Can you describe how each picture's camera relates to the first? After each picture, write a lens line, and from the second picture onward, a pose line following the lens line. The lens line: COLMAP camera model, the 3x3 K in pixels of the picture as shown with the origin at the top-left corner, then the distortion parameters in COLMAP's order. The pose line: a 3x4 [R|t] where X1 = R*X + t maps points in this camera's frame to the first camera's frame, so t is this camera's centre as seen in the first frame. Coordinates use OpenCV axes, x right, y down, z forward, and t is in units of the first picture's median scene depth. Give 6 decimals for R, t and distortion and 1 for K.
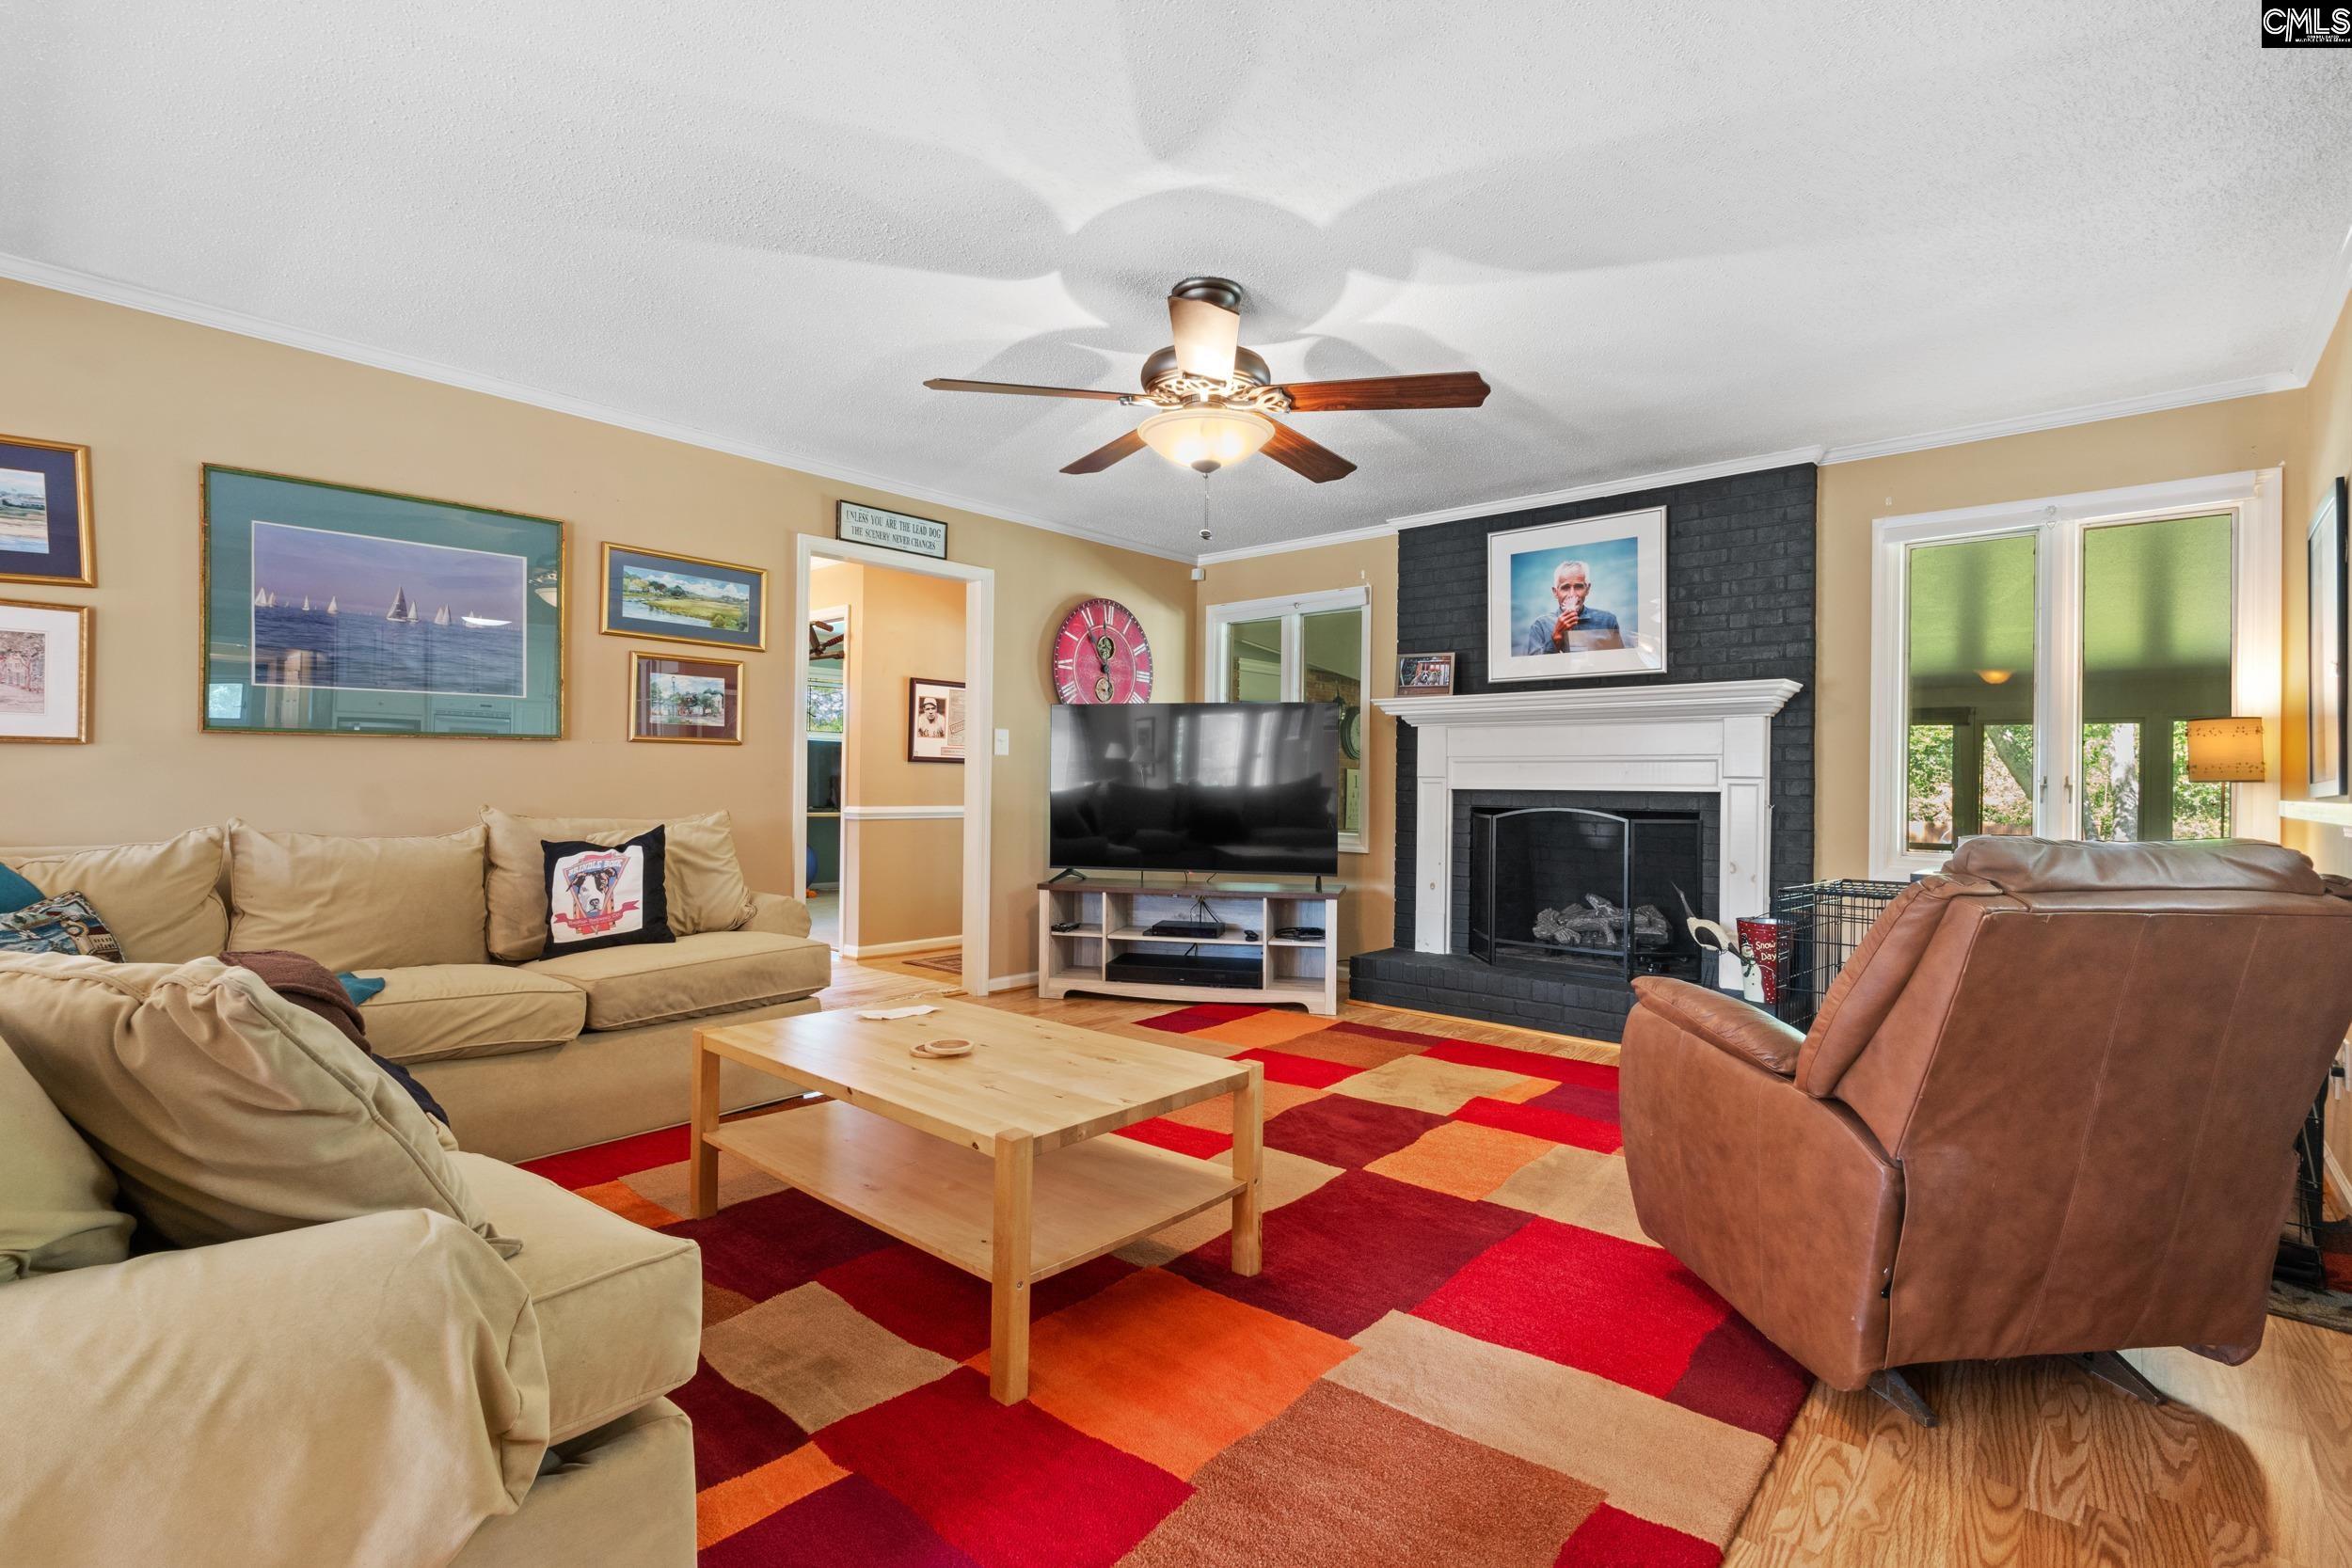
lens RADIAL K [[1089.5, 0, 1178.3], [0, 1089.5, 784.7], [0, 0, 1]] dist [-0.010635, 0.000775]
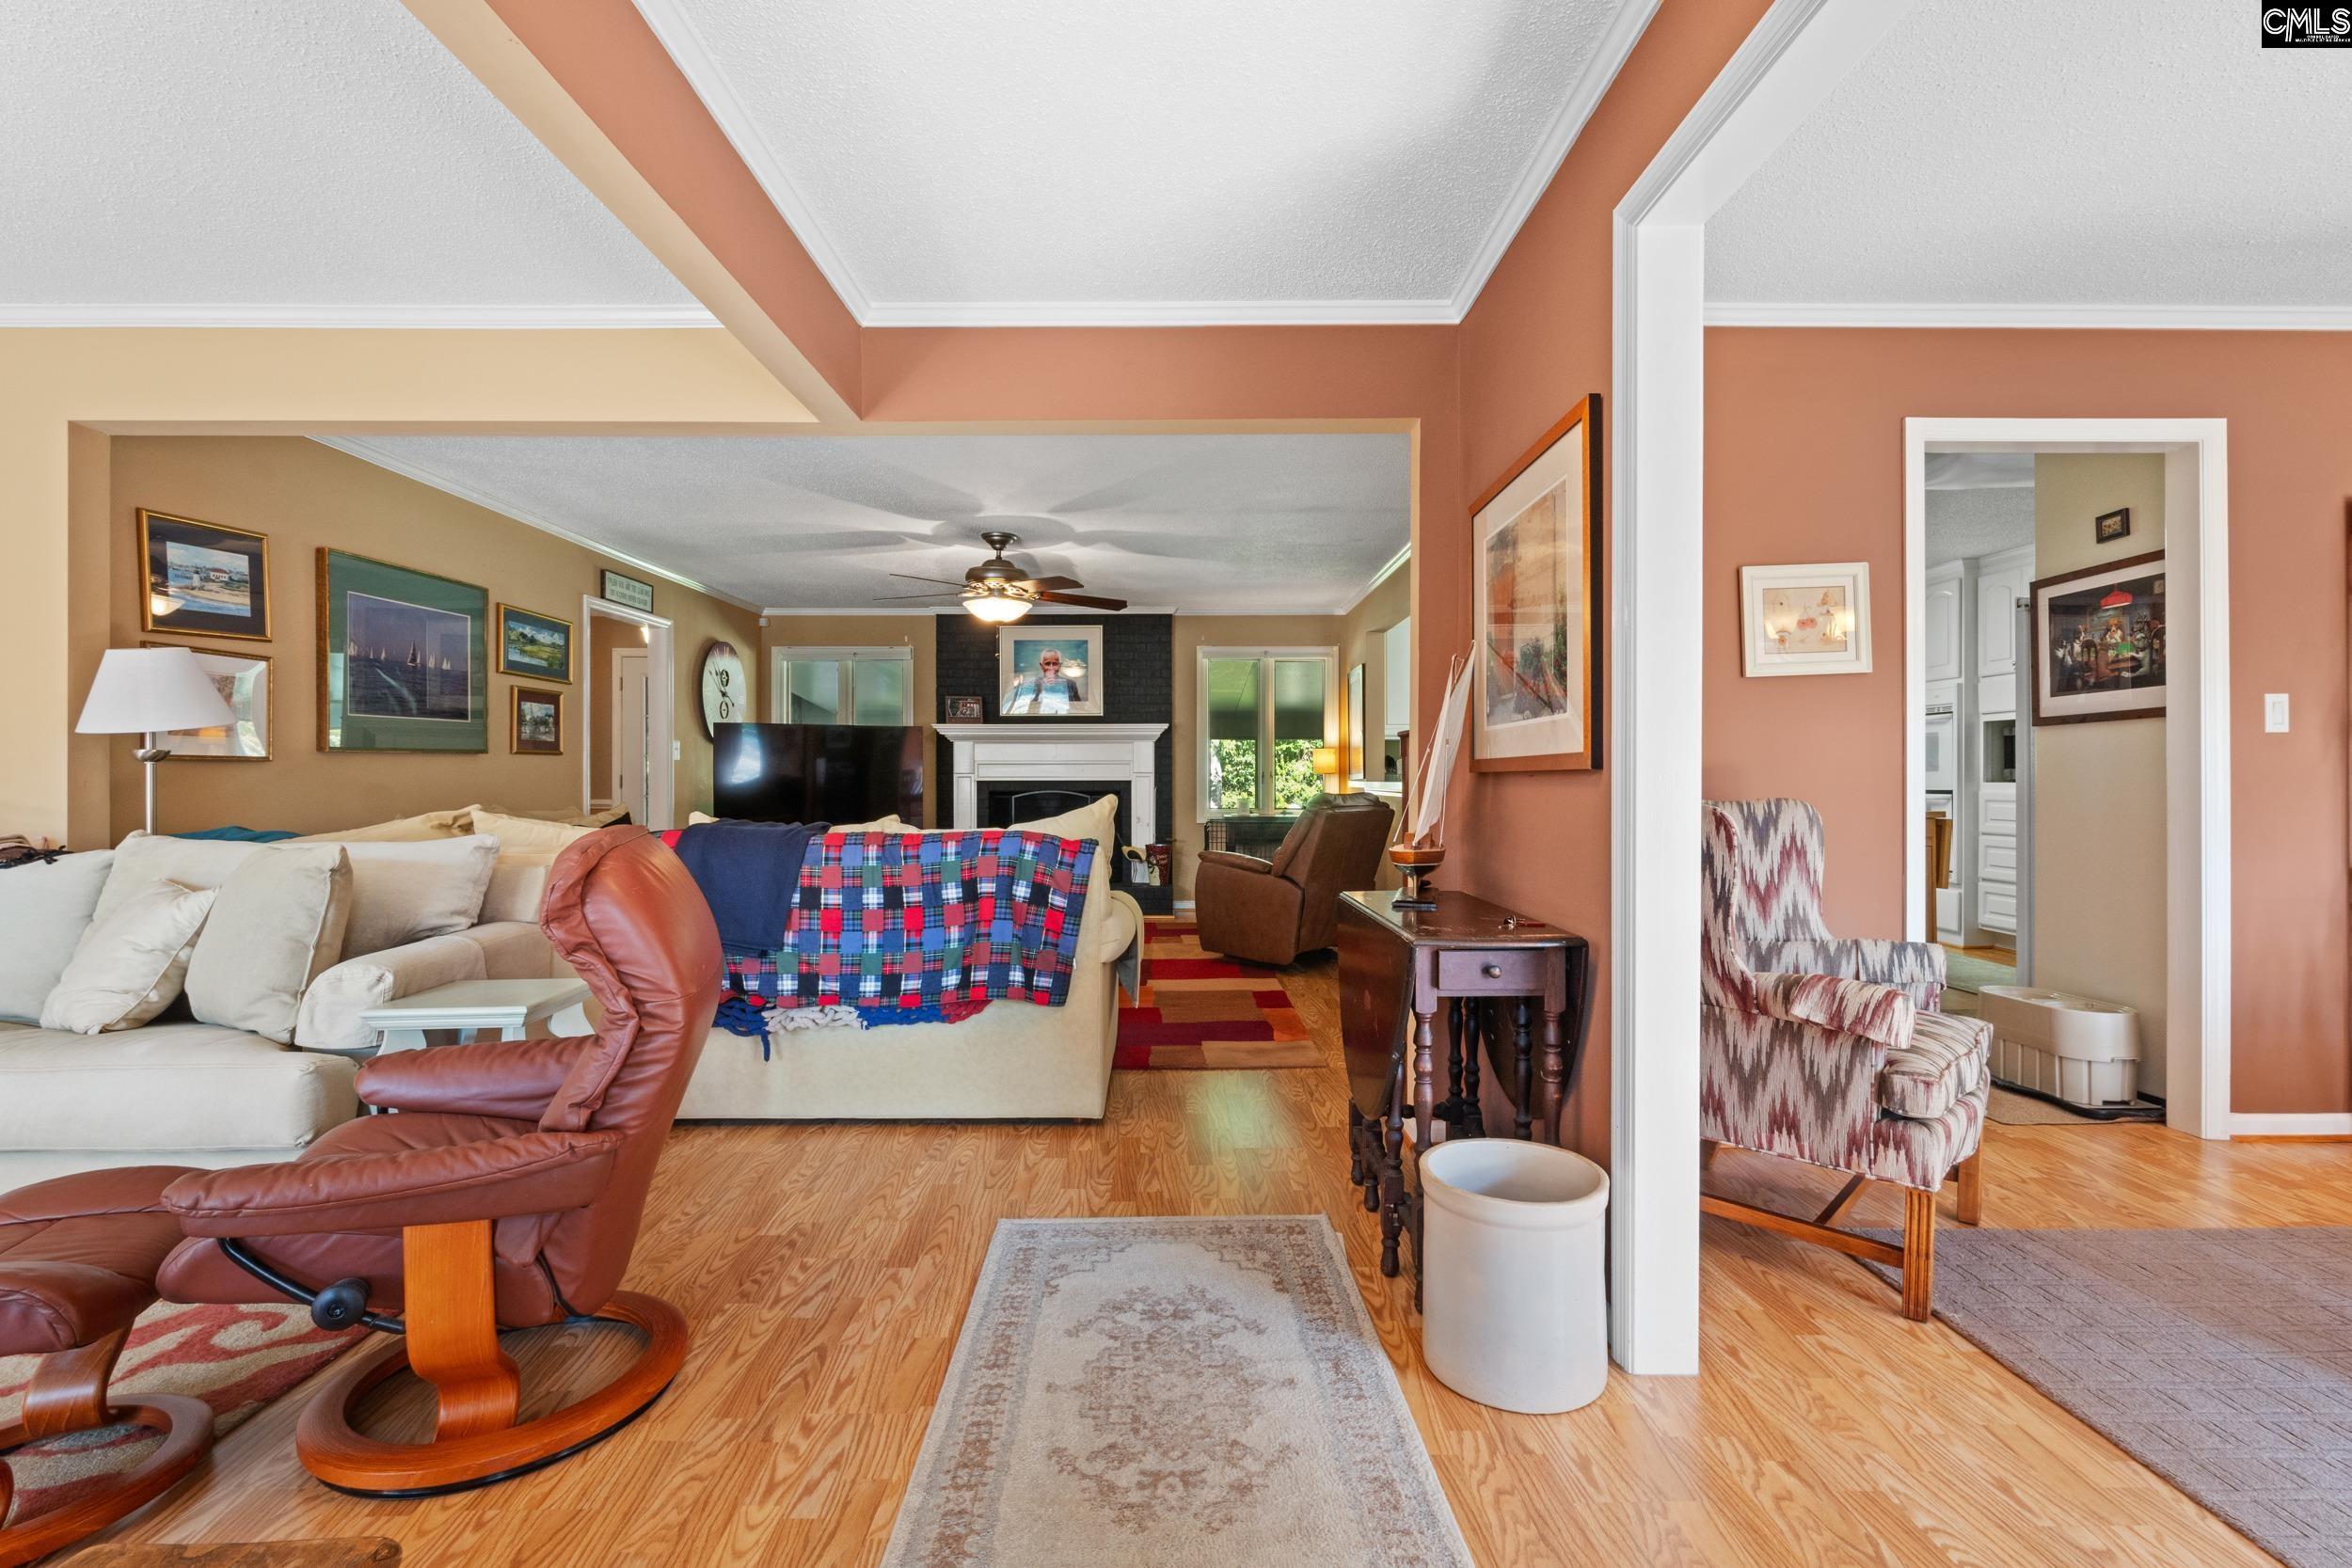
lens RADIAL K [[1089.5, 0, 1184.3], [0, 1089.5, 790.9], [0, 0, 1]] dist [-0.010635, 0.000775]
pose [[0.745571, -0.019559, 0.666139, -0.714167], [0.008750, 0.999770, 0.019563, -0.011751], [-0.666369, -0.008757, 0.745571, -0.491576]]
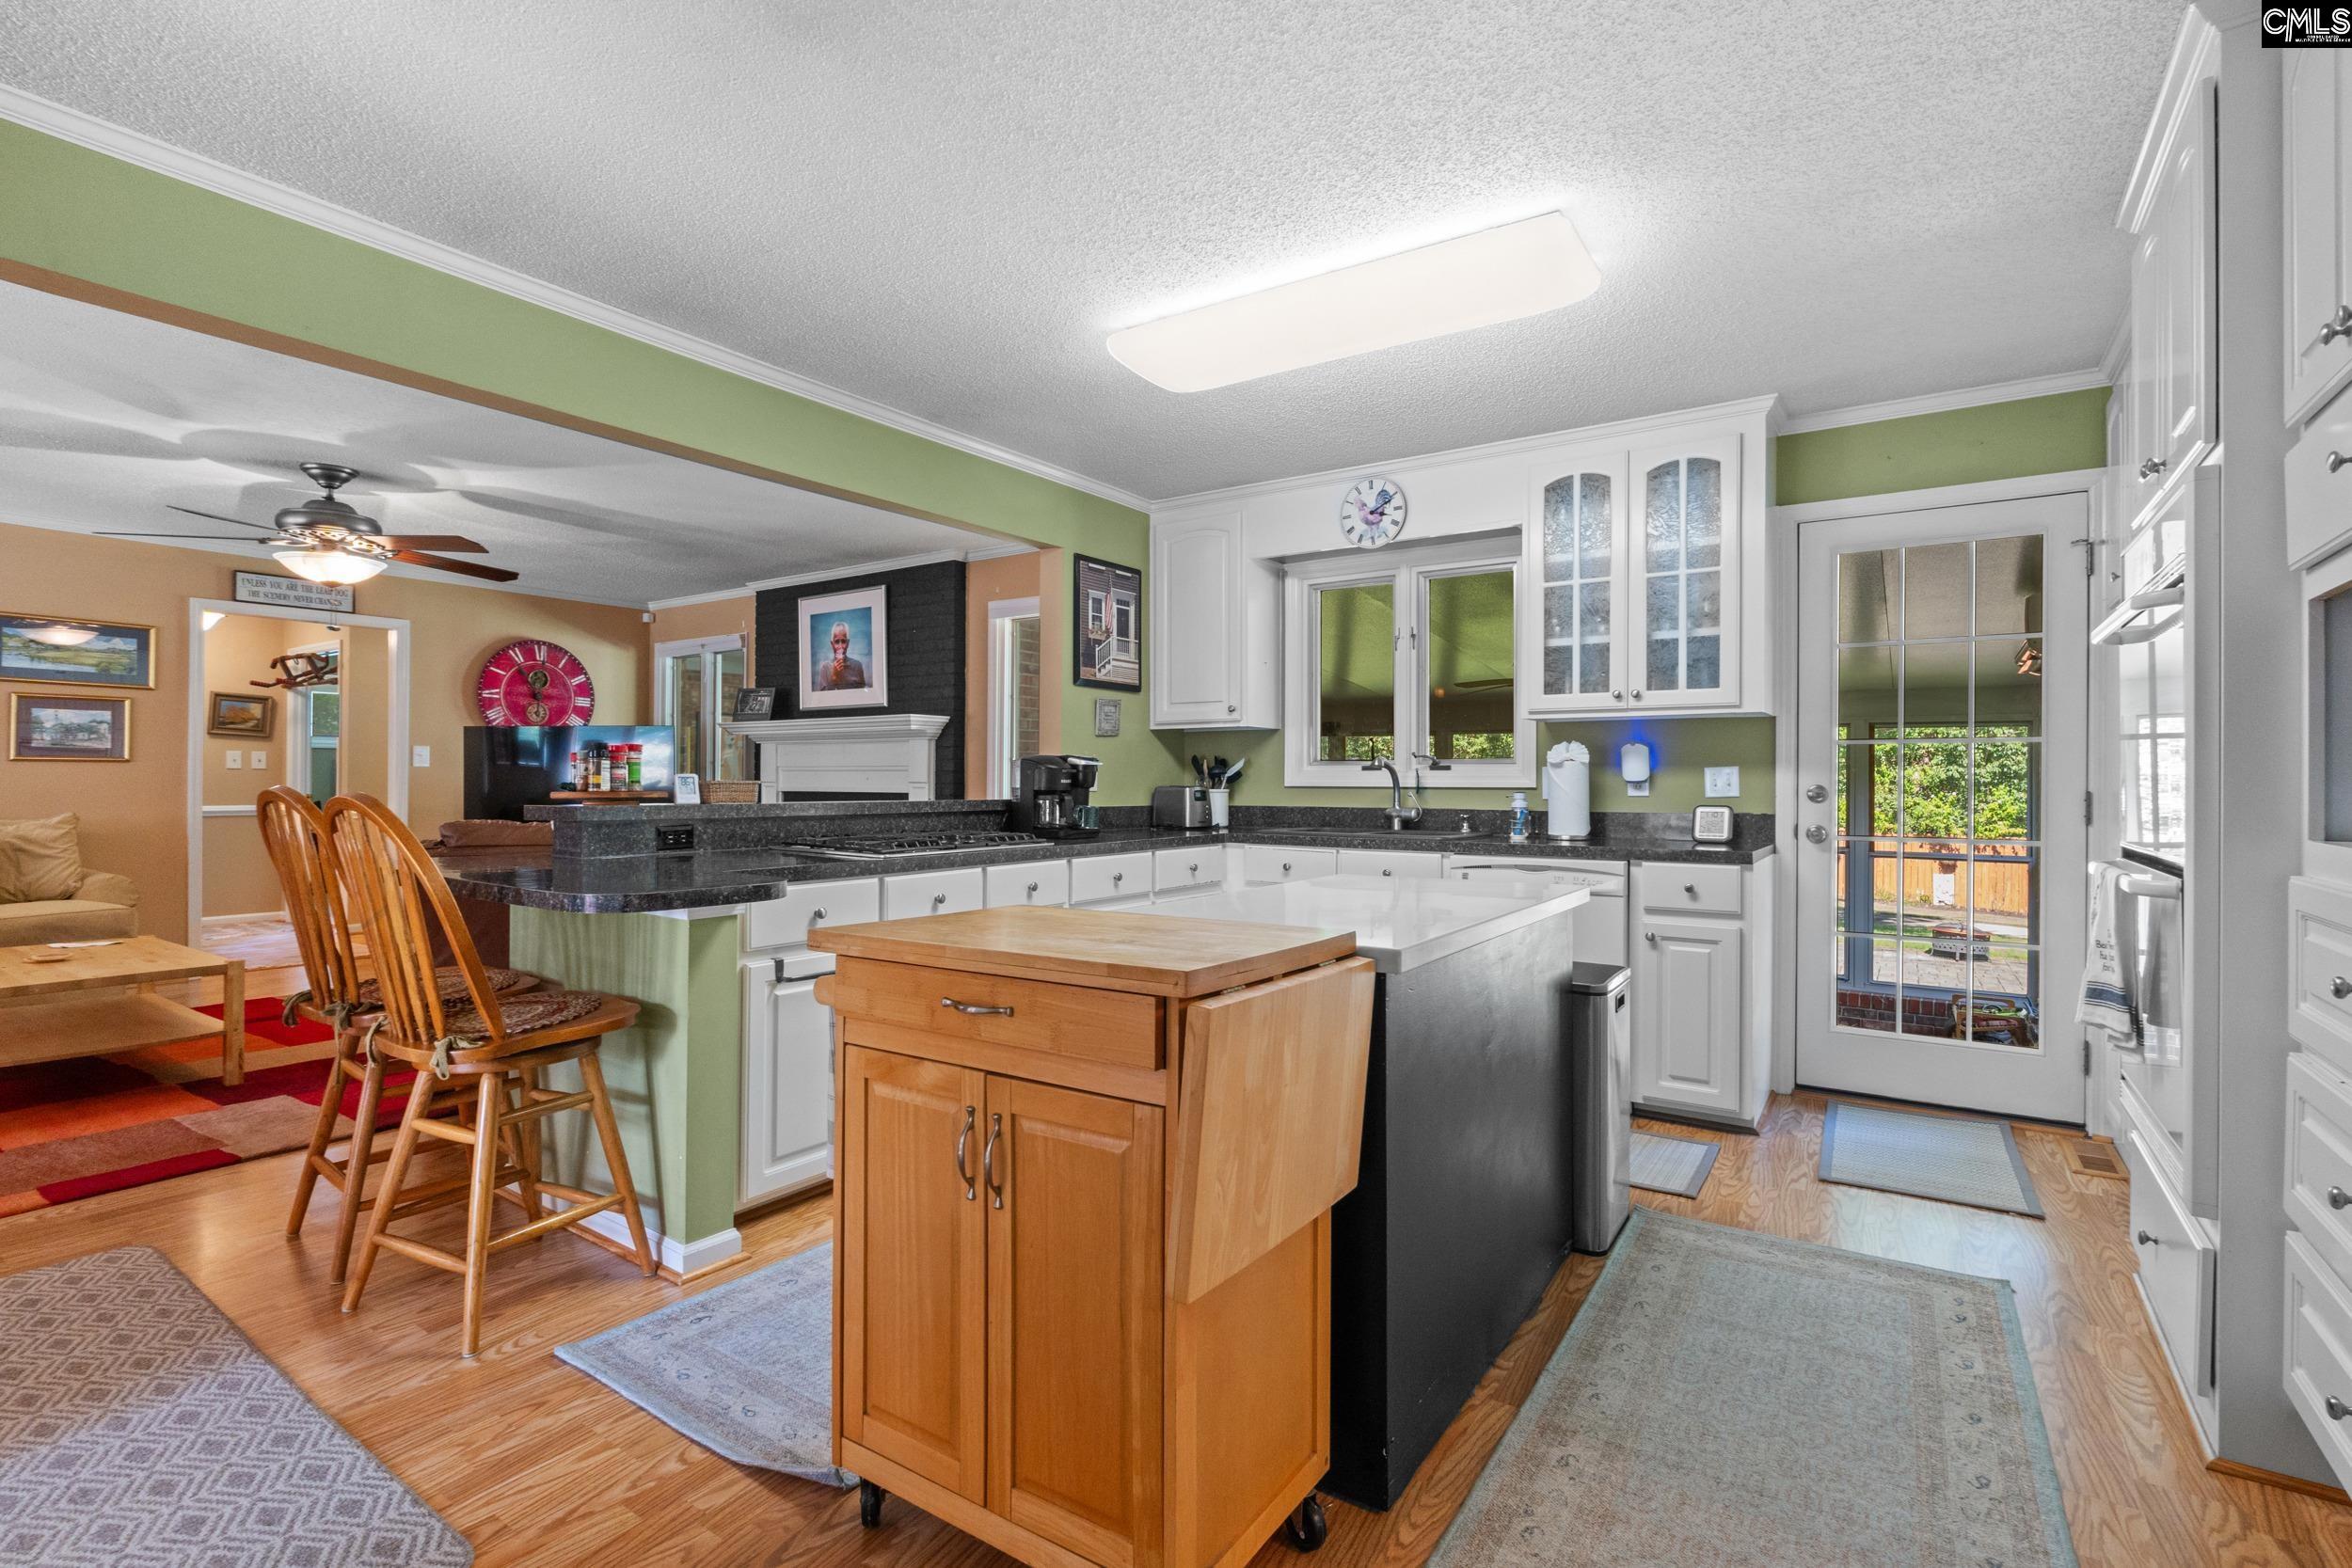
lens RADIAL K [[1089.5, 0, 1192.9], [0, 1089.5, 786.1], [0, 0, 1]] dist [-0.010635, 0.000775]
pose [[0.992055, -0.006022, 0.125660, 0.694262], [0.005491, 0.999974, 0.004566, -0.006371], [-0.125684, -0.003839, 0.992063, -0.439883]]
